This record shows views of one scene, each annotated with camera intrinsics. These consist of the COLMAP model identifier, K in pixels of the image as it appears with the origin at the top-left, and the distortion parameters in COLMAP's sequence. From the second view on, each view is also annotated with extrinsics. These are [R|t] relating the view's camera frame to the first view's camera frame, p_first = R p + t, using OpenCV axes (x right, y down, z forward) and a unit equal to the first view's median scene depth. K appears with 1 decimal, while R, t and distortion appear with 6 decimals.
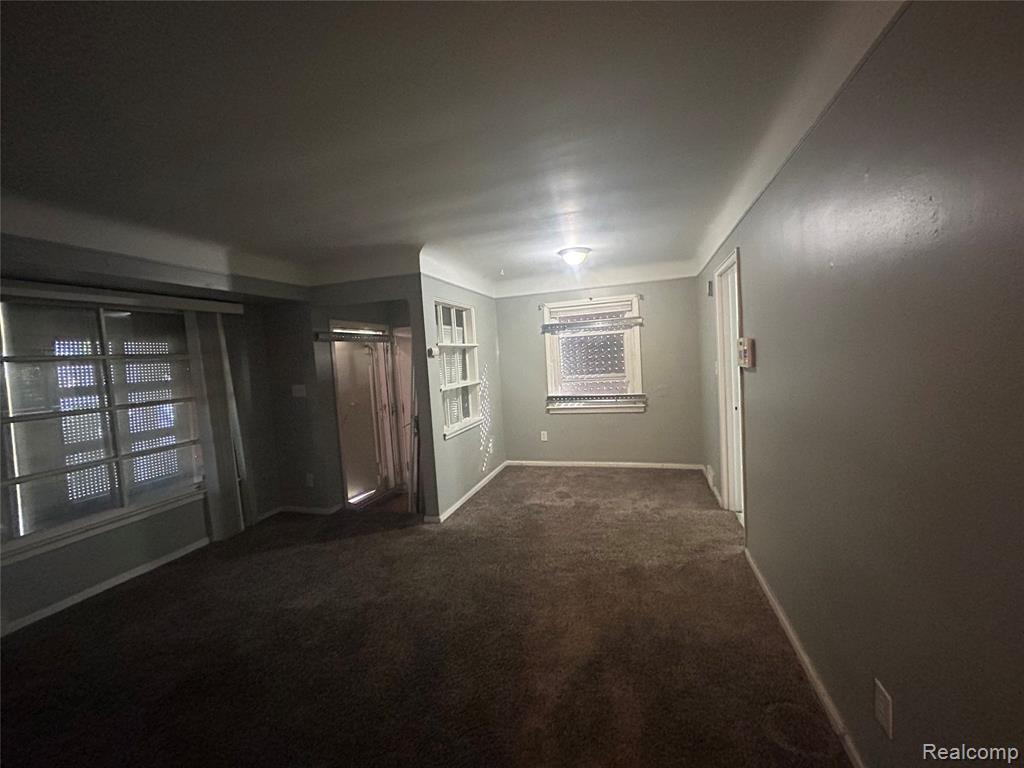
lens RADIAL K [[406.6, 0, 512.0], [0, 406.6, 384.0], [0, 0, 1]] dist [0.000002, -0.000034]
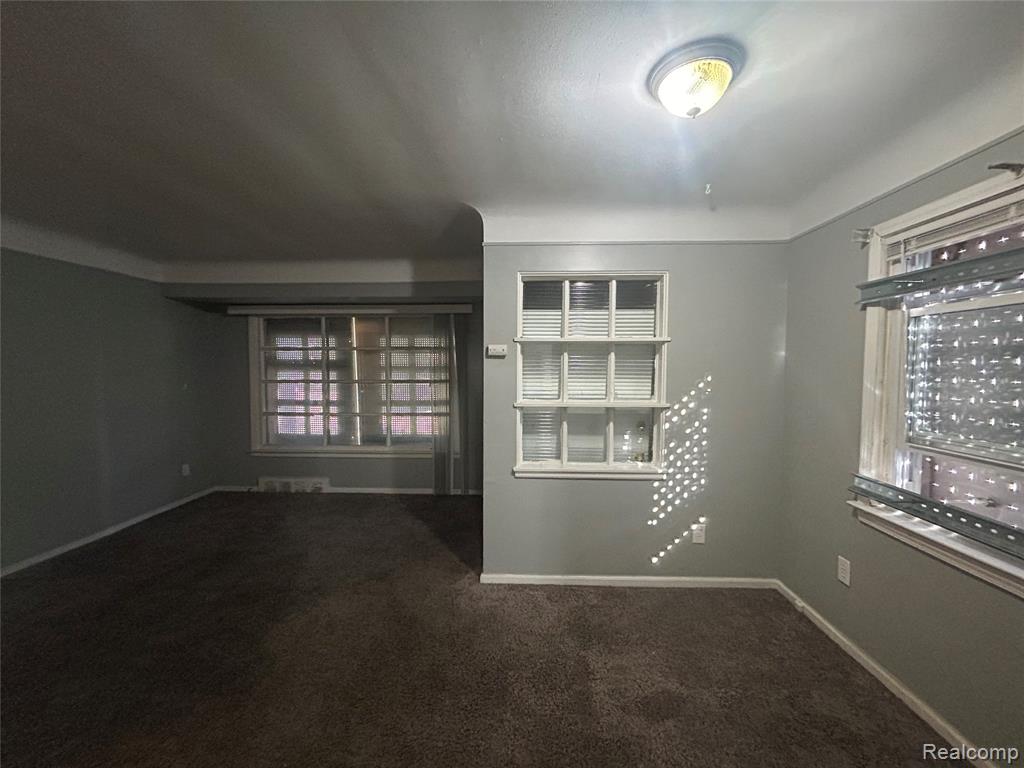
lens RADIAL K [[415.7, 0, 514.3], [0, 415.7, 378.3], [0, 0, 1]] dist [0.000144, -0.000037]
pose [[0.266243, 0.089399, -0.959751, 0.393104], [-0.089511, 0.993680, 0.067729, -0.059952], [0.959741, 0.067876, 0.272563, 0.620500]]
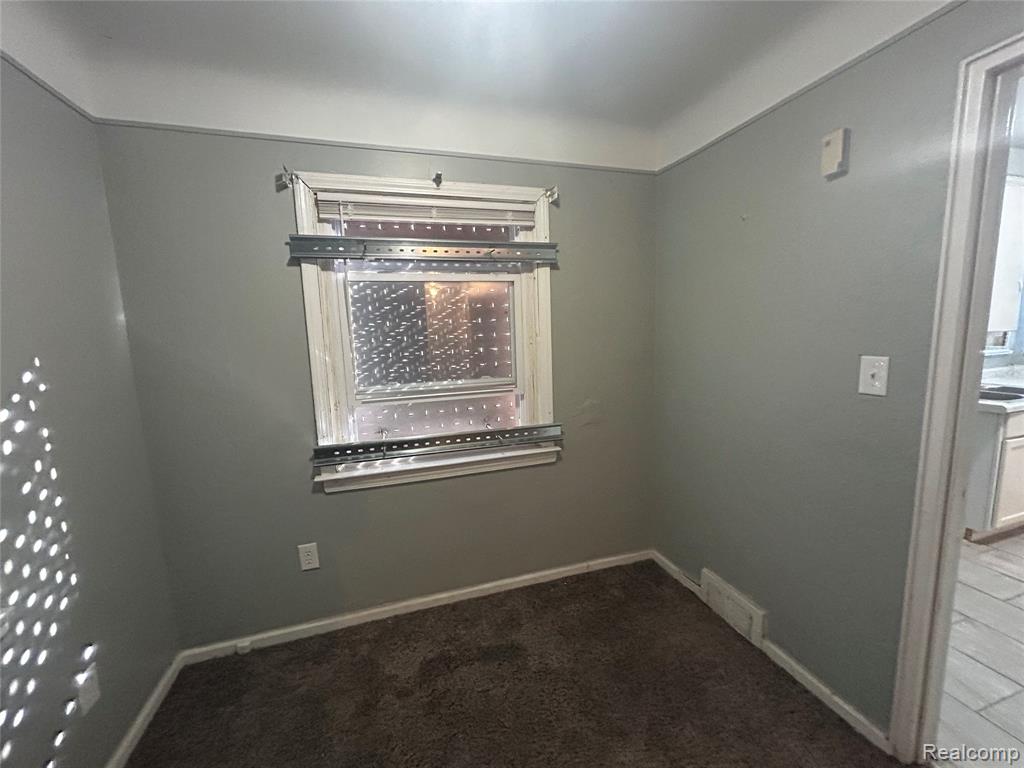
lens RADIAL K [[417.8, 0, 512.0], [0, 417.8, 384.0], [0, 0, 1]] dist [-0.001195, -0.000232]
pose [[0.819543, -0.035991, 0.571886, 0.023842], [0.021314, 0.999250, 0.032343, -0.033870], [-0.572621, -0.014318, 0.819695, 0.650825]]
